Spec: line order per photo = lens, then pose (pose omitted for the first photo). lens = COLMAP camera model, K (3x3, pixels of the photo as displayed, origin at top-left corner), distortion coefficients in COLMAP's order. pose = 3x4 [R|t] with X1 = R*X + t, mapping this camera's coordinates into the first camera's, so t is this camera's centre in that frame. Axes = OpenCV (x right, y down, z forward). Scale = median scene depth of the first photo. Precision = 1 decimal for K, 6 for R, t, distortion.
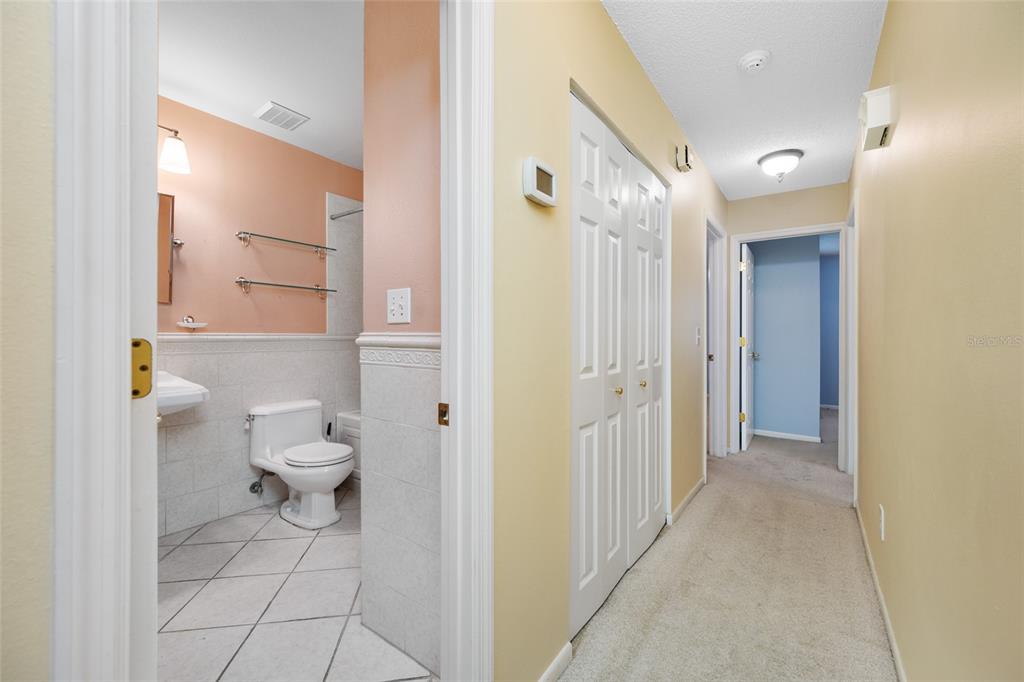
lens RADIAL K [[398.8, 0, 514.1], [0, 398.8, 338.4], [0, 0, 1]] dist [-0.000170, -0.000162]
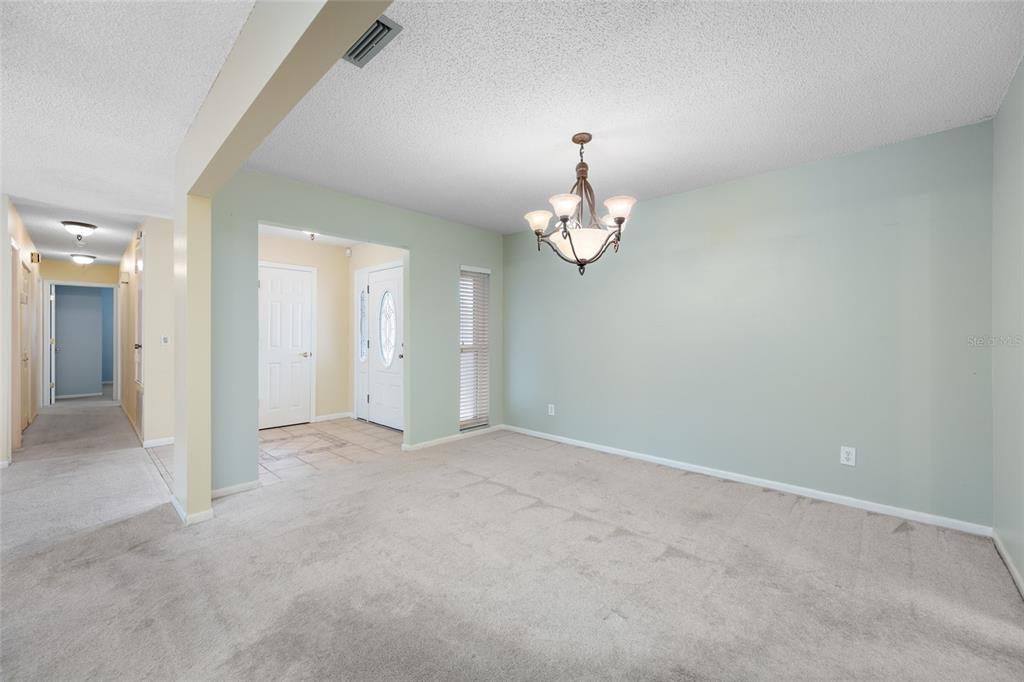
lens RADIAL K [[398.8, 0, 514.1], [0, 398.8, 338.4], [0, 0, 1]] dist [-0.000170, -0.000162]
pose [[0.098836, -0.002580, 0.995100, -0.515500], [0.004645, 0.999987, 0.002131, 0.000697], [-0.995093, 0.004412, 0.098847, -0.632522]]
